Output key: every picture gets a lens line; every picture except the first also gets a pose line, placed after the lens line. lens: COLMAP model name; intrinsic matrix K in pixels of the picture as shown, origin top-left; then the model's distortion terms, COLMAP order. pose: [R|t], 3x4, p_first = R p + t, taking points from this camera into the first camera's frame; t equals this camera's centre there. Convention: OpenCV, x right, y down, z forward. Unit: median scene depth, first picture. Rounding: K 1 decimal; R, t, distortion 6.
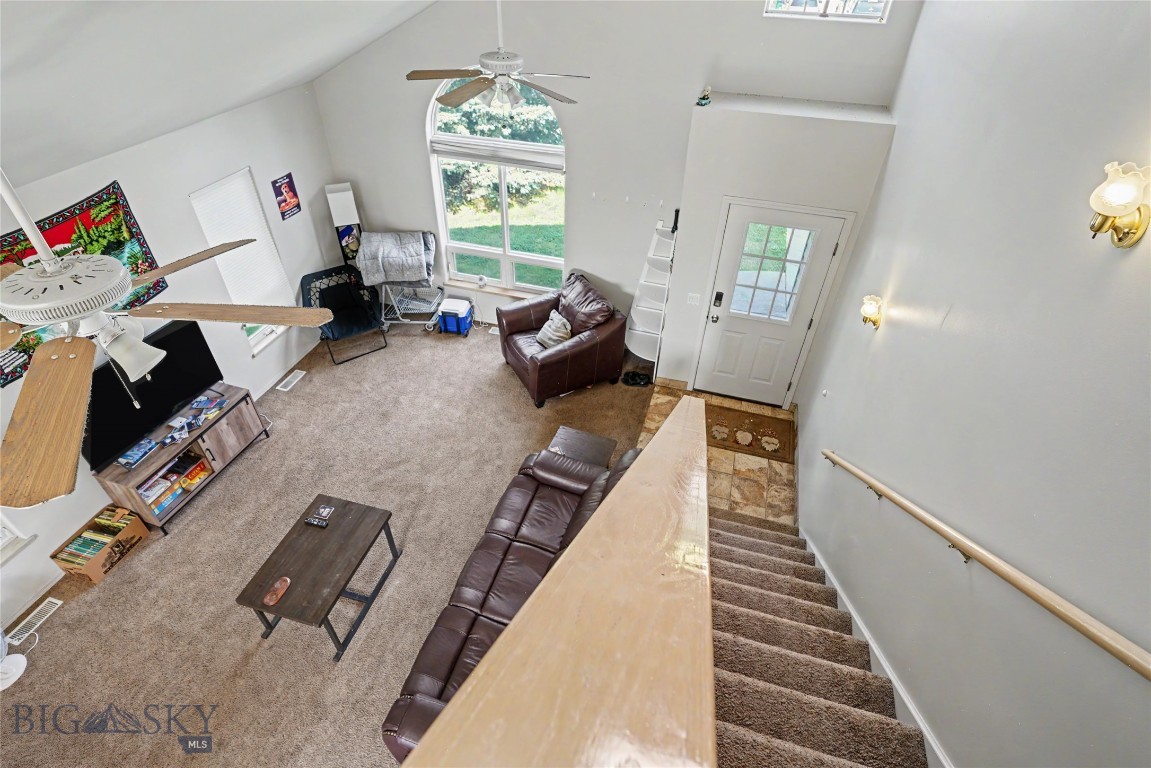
lens RADIAL K [[572.6, 0, 559.6], [0, 572.6, 391.5], [0, 0, 1]] dist [0.003273, -0.001161]
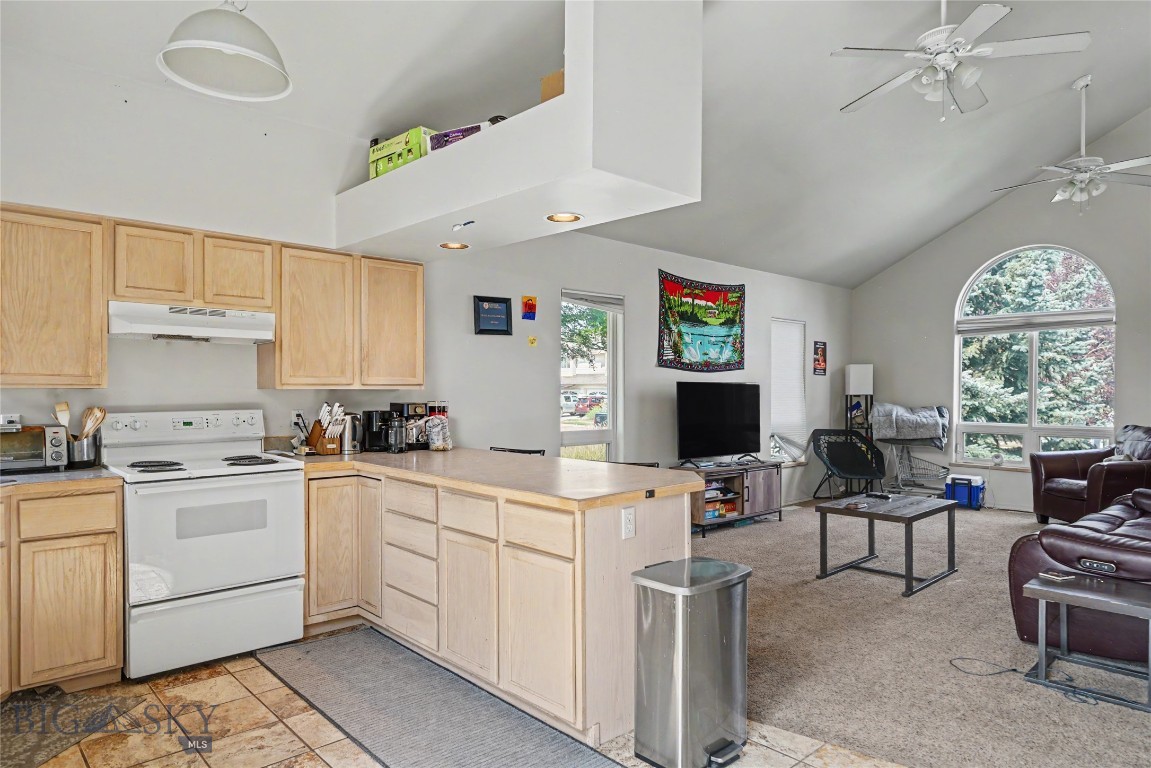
lens RADIAL K [[692.7, 0, 576.0], [0, 692.7, 398.0], [0, 0, 1]] dist [-0.000173, 0.000187]
pose [[0.867040, -0.002331, -0.498232, -0.214601], [-0.316447, 0.769820, -0.554292, 0.720749], [0.384841, 0.638257, 0.666727, -0.100126]]
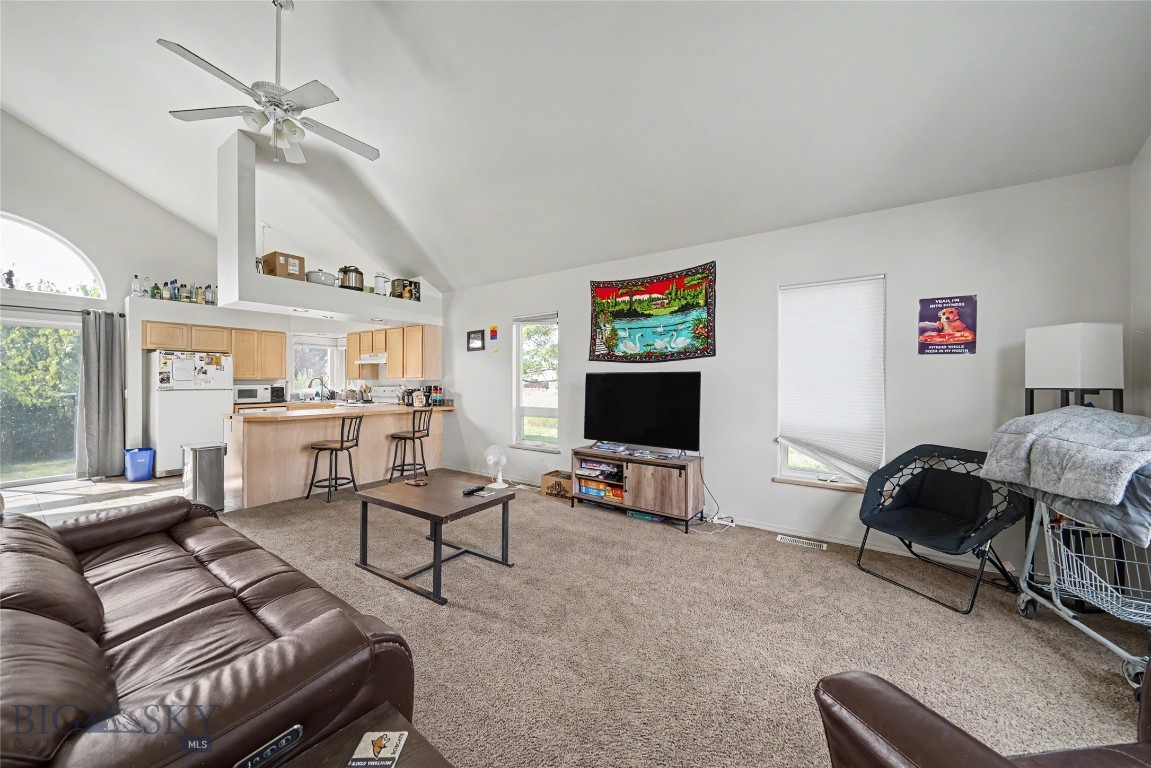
lens RADIAL K [[412.7, 0, 574.0], [0, 412.7, 381.2], [0, 0, 1]] dist [-0.001729, -0.000067]
pose [[-0.298019, -0.009626, -0.954511, 0.143354], [-0.619761, 0.762476, 0.185813, -0.108994], [0.726003, 0.646945, -0.233199, 0.890891]]
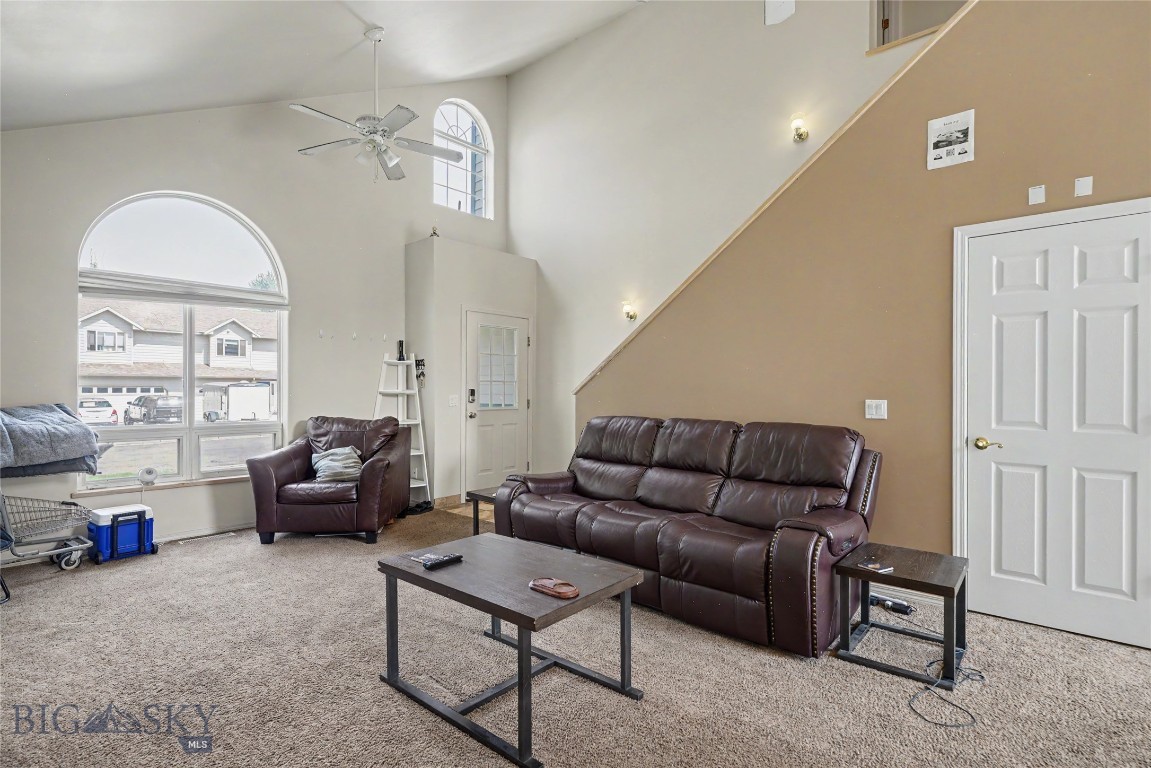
lens RADIAL K [[572.6, 0, 571.3], [0, 572.6, 388.6], [0, 0, 1]] dist [0.003273, -0.001161]
pose [[0.414788, -0.008936, 0.909874, -0.681317], [0.589236, 0.764607, -0.261108, 0.245444], [-0.693363, 0.644435, 0.322415, 0.474326]]
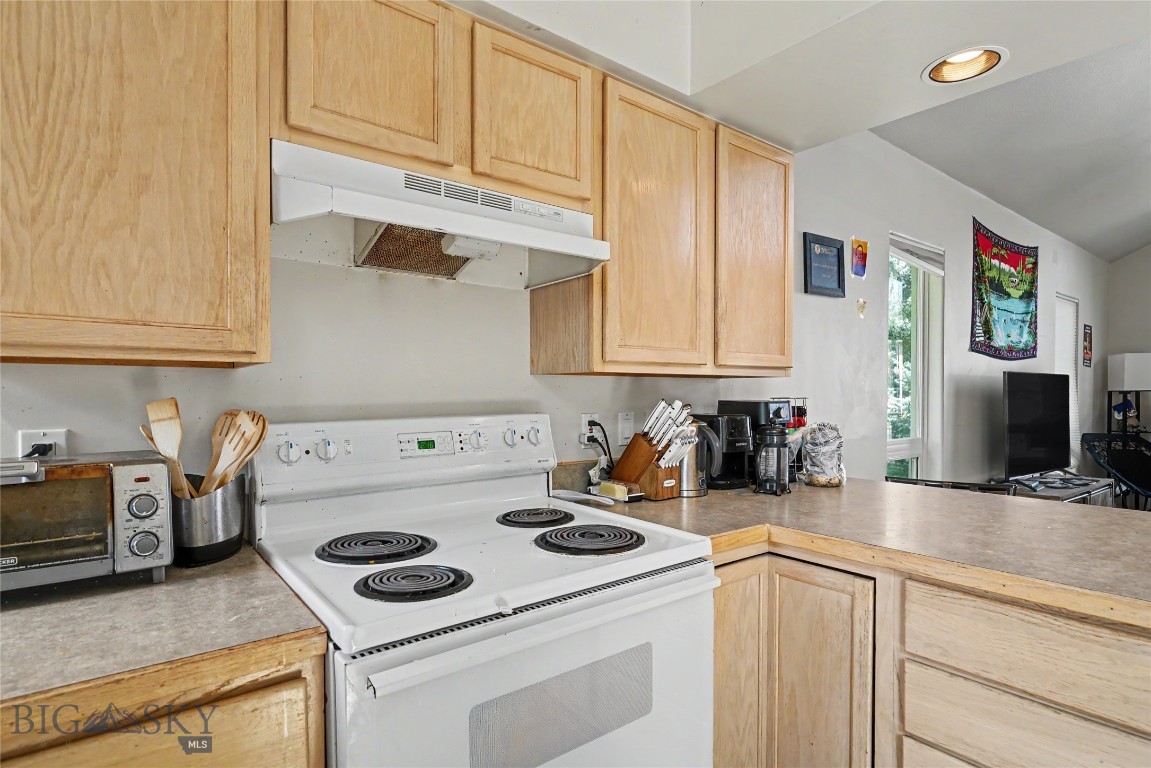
lens RADIAL K [[593.0, 0, 582.5], [0, 593.0, 403.1], [0, 0, 1]] dist [-0.002707, -0.000564]
pose [[0.823604, 0.000787, -0.567165, -0.653076], [-0.358774, 0.775223, -0.519914, 0.590579], [0.439270, 0.631687, 0.638759, 0.060987]]
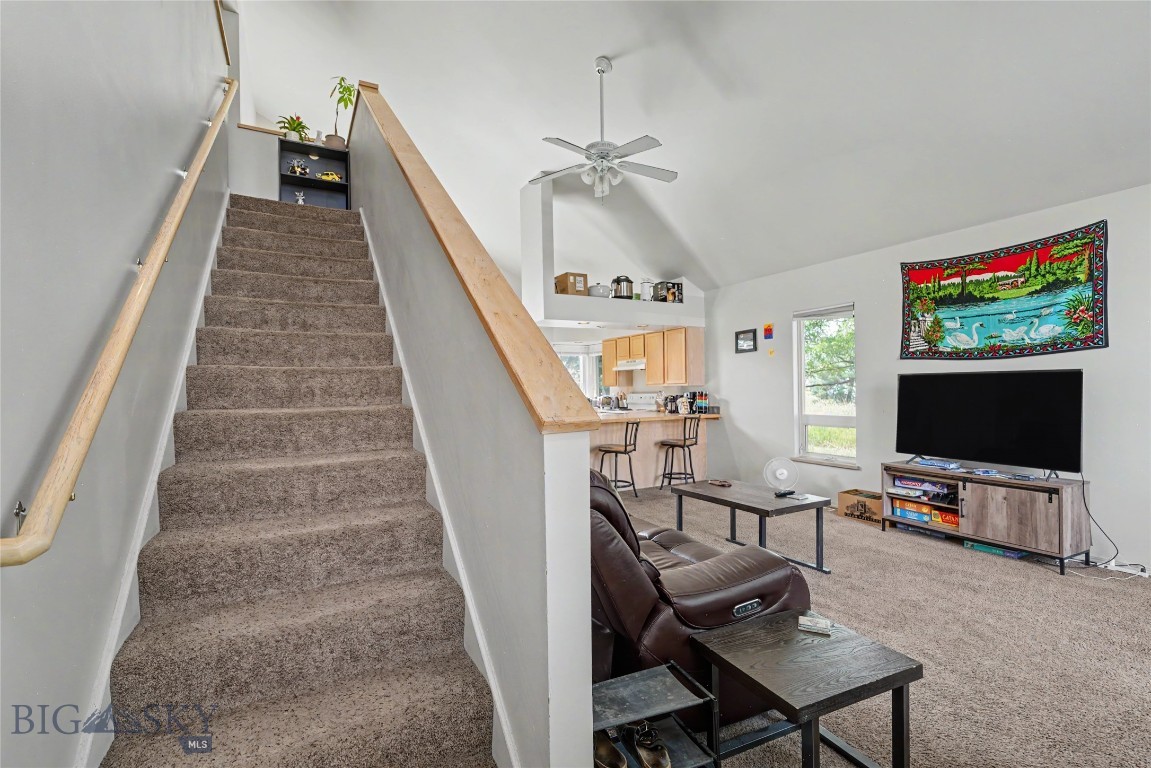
lens RADIAL K [[521.0, 0, 566.7], [0, 521.0, 387.6], [0, 0, 1]] dist [0.002778, -0.001131]
pose [[-0.702625, -0.001201, -0.711559, 0.356003], [-0.454448, 0.770242, 0.447442, -0.104911], [0.547535, 0.637751, -0.541737, 0.889246]]
